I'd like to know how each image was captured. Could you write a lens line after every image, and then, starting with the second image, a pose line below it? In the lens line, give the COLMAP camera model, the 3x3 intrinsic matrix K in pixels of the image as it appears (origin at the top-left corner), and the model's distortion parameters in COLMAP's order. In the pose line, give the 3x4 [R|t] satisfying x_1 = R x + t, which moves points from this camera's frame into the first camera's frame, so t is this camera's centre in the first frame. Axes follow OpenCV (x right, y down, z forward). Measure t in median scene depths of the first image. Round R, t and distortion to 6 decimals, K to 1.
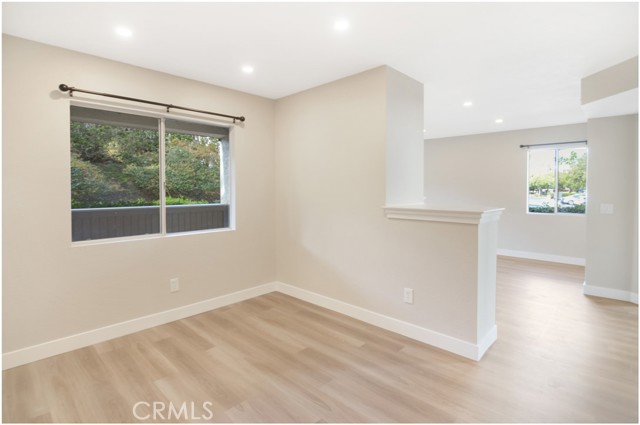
lens RADIAL K [[323.9, 0, 321.2], [0, 323.9, 201.5], [0, 0, 1]] dist [0.001845, -0.000316]
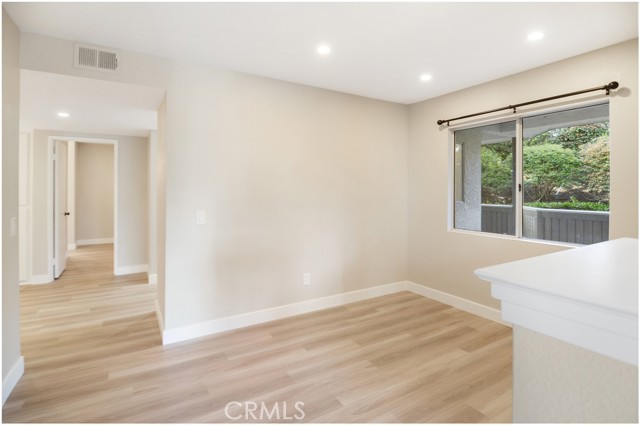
lens RADIAL K [[320.4, 0, 328.9], [0, 320.4, 190.1], [0, 0, 1]] dist [-0.001022, -0.000771]
pose [[-0.240674, -0.003452, -0.970600, 0.736015], [-0.048550, 0.998785, 0.008486, -0.025193], [0.969391, 0.049165, -0.240549, 0.842415]]
